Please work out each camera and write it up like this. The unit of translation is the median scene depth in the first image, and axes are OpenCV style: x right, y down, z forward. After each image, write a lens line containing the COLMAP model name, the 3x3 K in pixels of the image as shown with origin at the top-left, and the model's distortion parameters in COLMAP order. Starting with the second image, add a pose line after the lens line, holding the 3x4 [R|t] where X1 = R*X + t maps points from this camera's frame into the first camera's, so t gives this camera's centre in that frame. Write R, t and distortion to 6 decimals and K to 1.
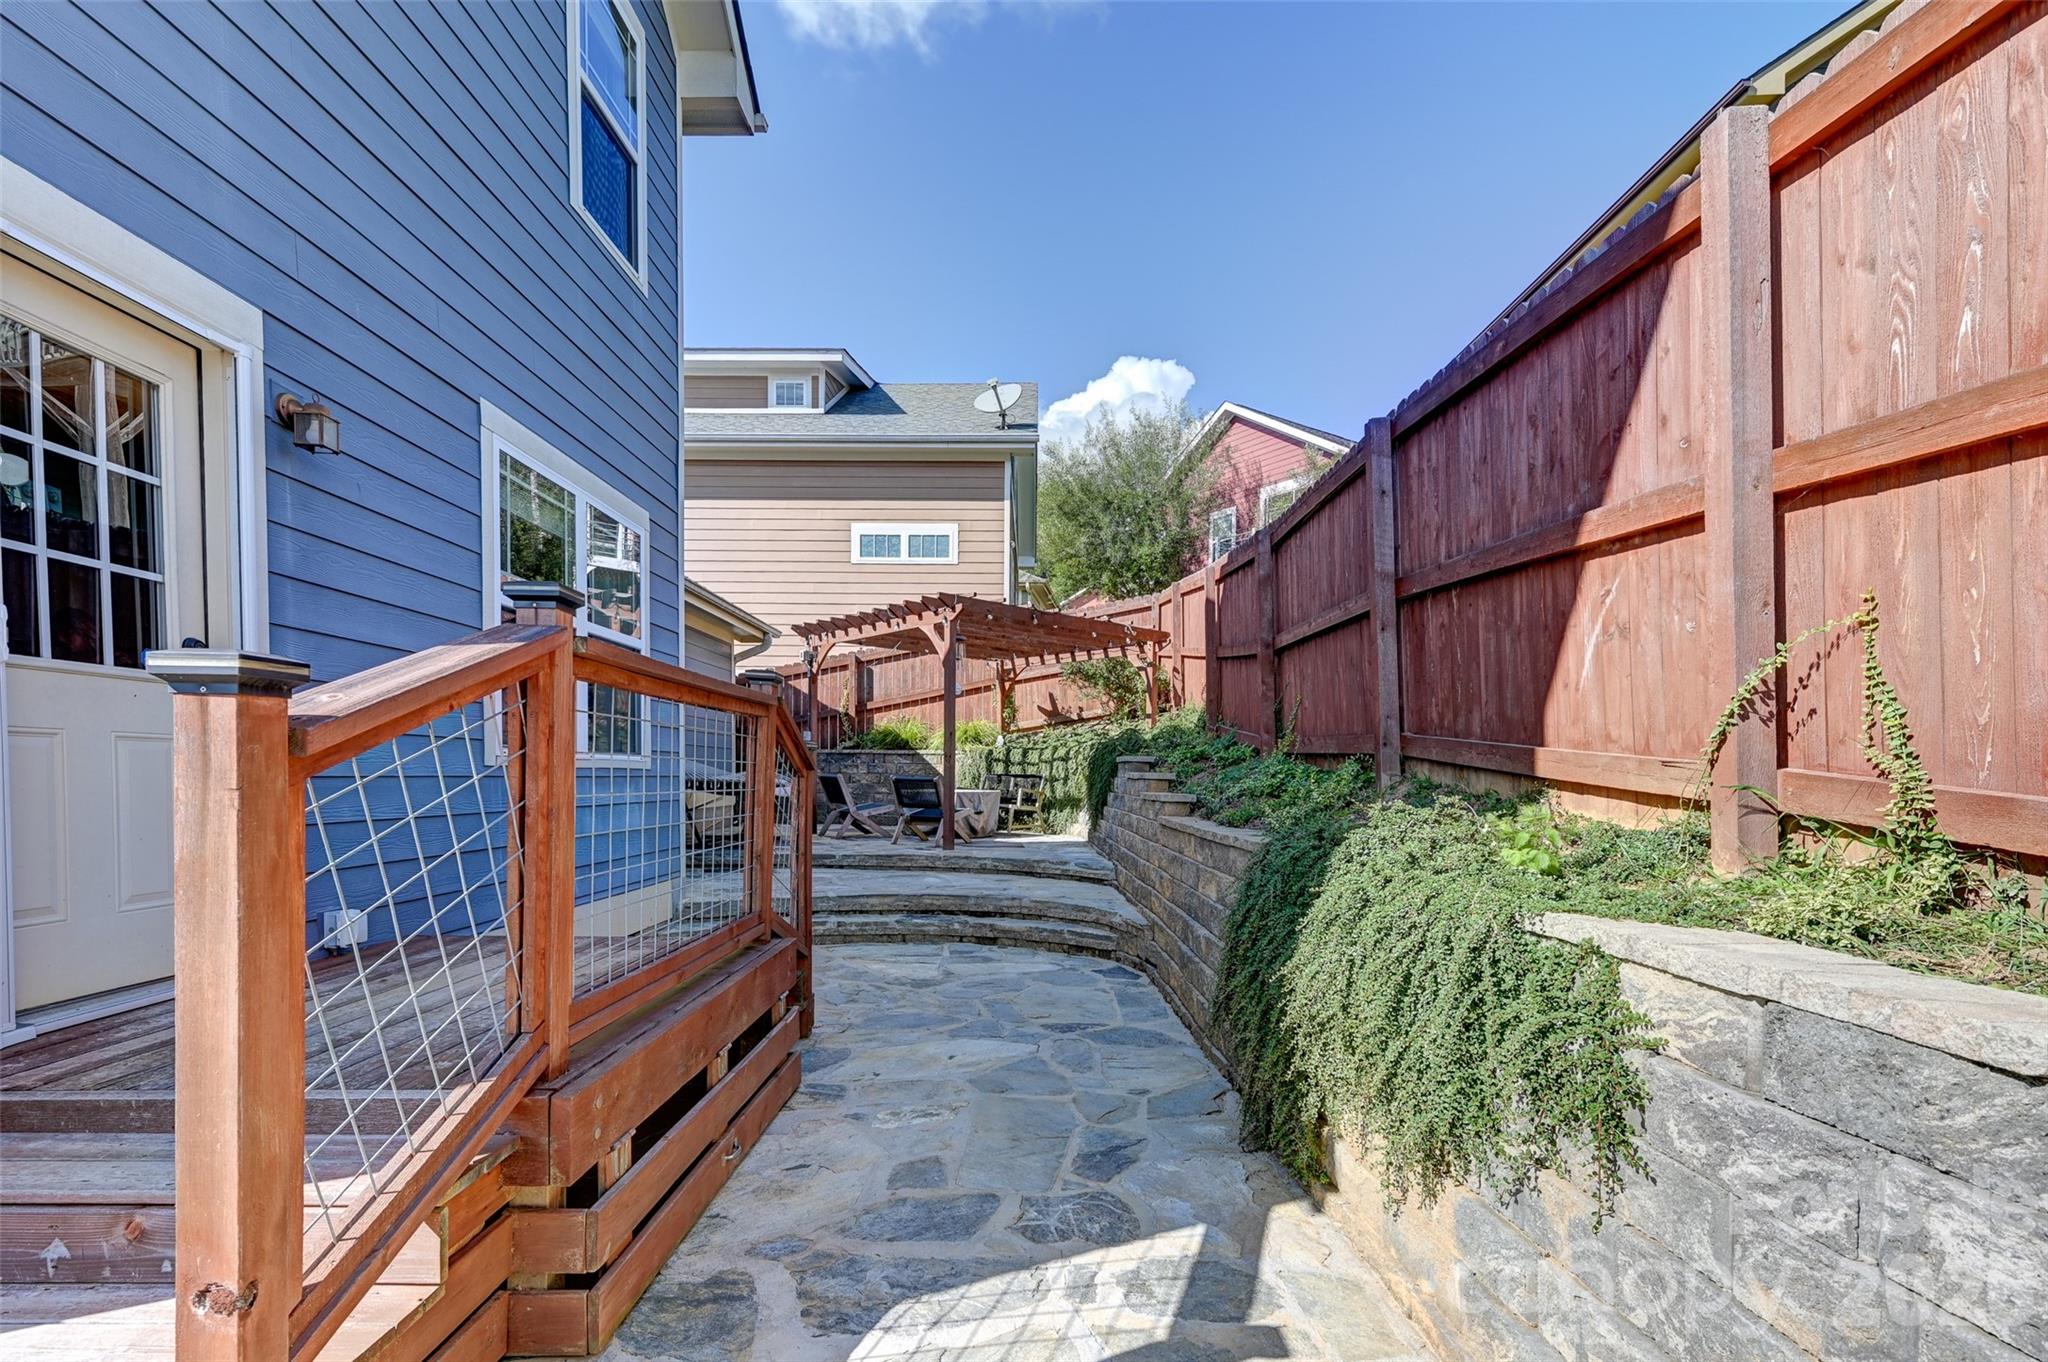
lens RADIAL K [[975.8, 0, 1022.8], [0, 975.8, 775.6], [0, 0, 1]] dist [0.000159, 0.000012]
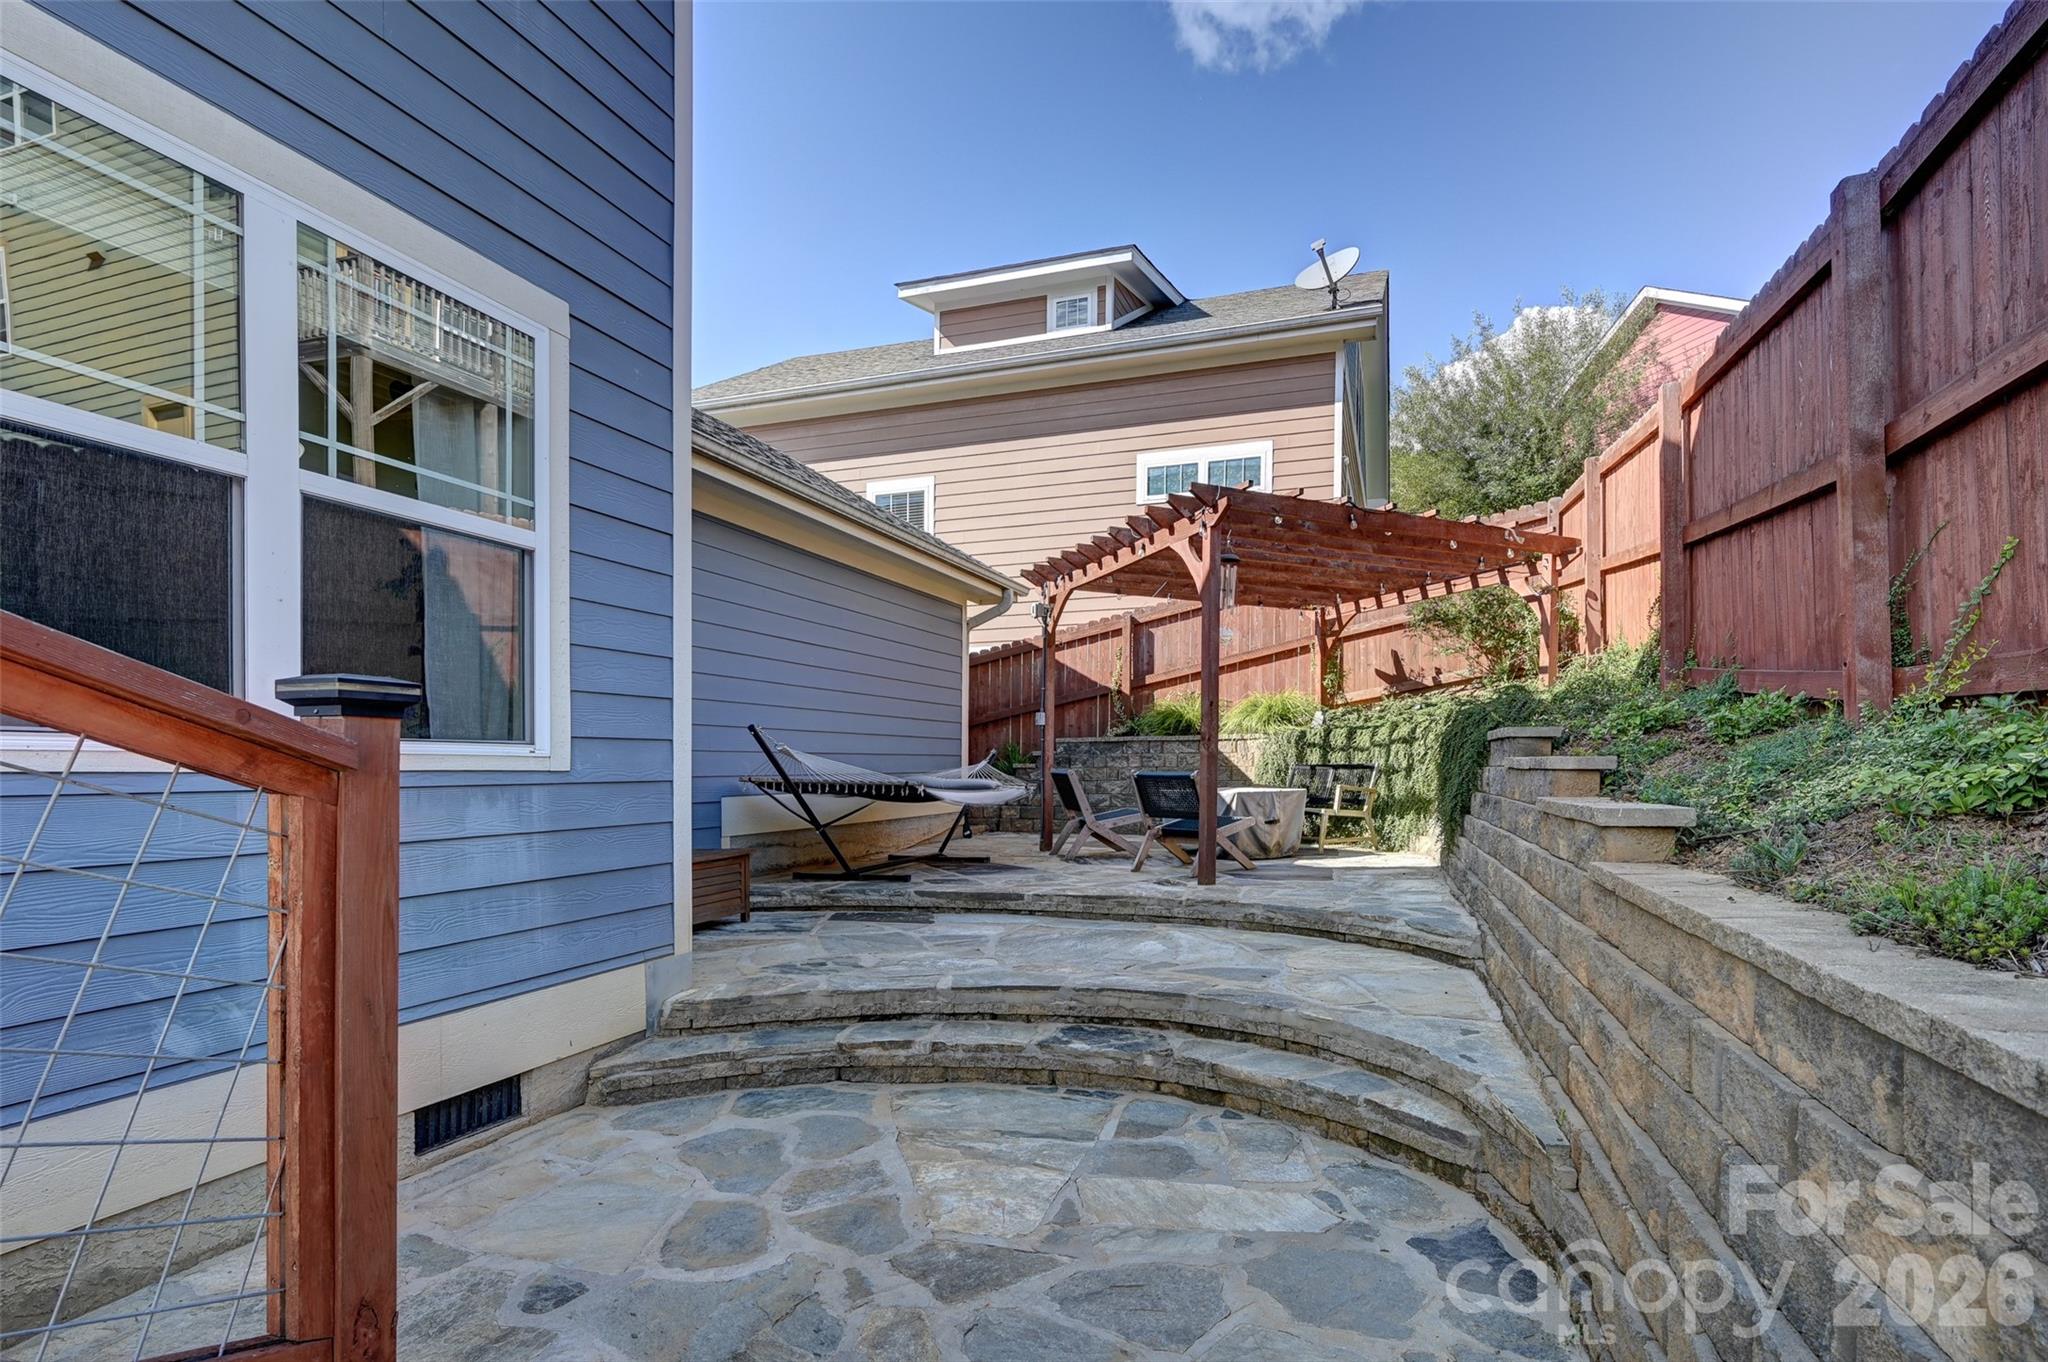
lens RADIAL K [[1092.8, 0, 1029.9], [0, 1092.8, 843.9], [0, 0, 1]] dist [-0.004097, -0.000252]
pose [[0.953716, 0.000066, -0.300708, 0.020800], [0.020589, 0.997639, 0.065518, -0.000229], [0.300002, -0.068677, 0.951463, 0.193910]]
